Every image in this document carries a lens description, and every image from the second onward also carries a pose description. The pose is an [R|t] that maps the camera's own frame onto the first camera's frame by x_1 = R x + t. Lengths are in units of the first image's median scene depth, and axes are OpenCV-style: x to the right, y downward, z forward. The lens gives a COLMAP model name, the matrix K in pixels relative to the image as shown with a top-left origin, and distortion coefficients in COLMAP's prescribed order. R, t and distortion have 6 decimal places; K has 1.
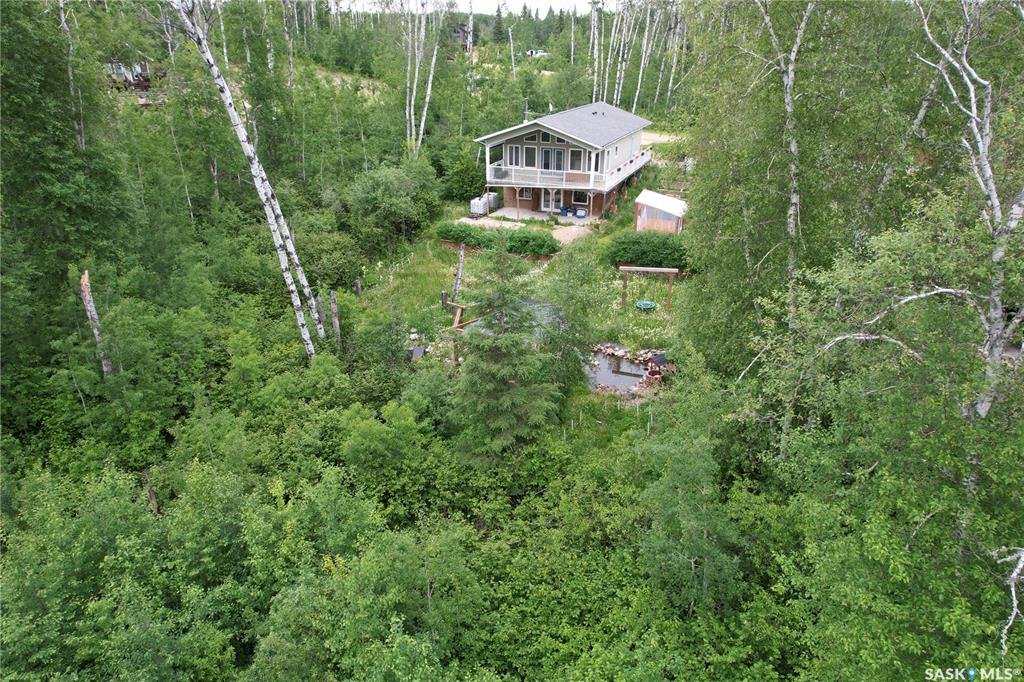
lens RADIAL K [[655.2, 0, 517.4], [0, 655.2, 345.3], [0, 0, 1]] dist [-0.072456, 0.058073]
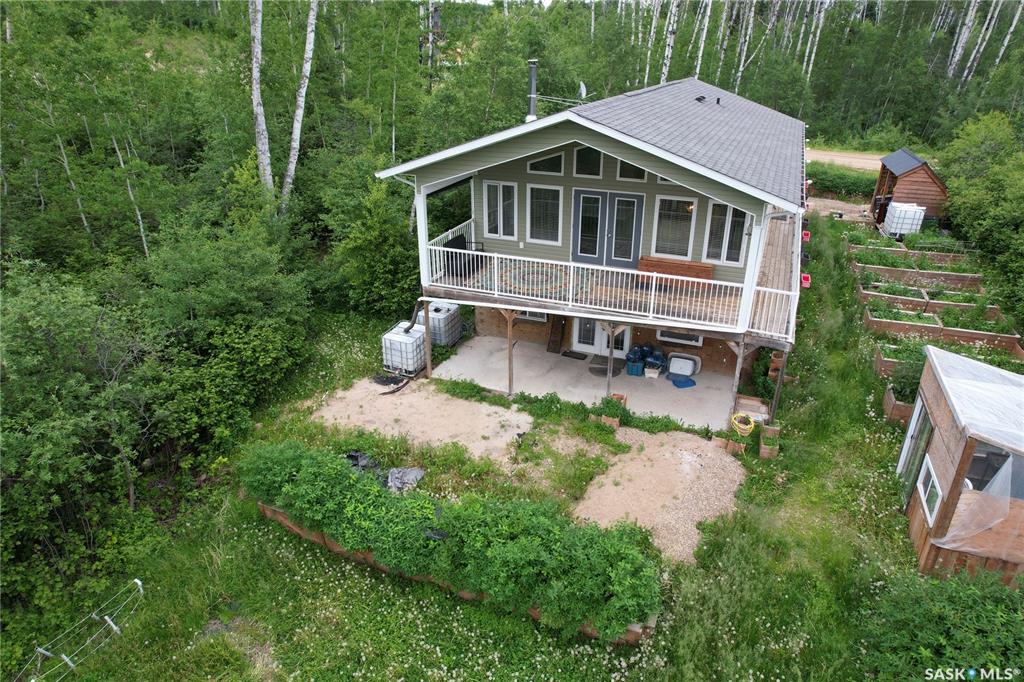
lens RADIAL K [[655.2, 0, 517.4], [0, 655.2, 345.3], [0, 0, 1]] dist [-0.072456, 0.058073]
pose [[0.999995, -0.000642, -0.003023, 0.005677], [0.000640, 1.000000, -0.000619, -0.215050], [0.003023, 0.000617, 0.999995, 0.631209]]
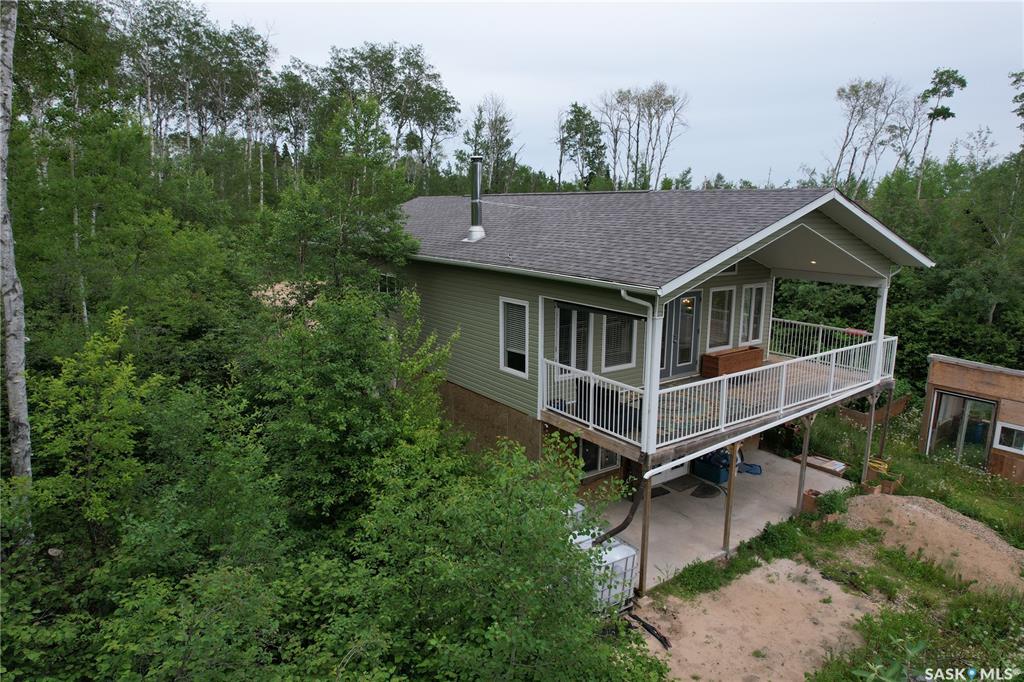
lens RADIAL K [[655.2, 0, 517.4], [0, 655.2, 345.3], [0, 0, 1]] dist [-0.072456, 0.058073]
pose [[0.531879, -0.172604, 0.829043, -0.251489], [0.352057, 0.935461, -0.031105, -0.291378], [-0.770169, 0.308415, 0.558319, 0.873245]]
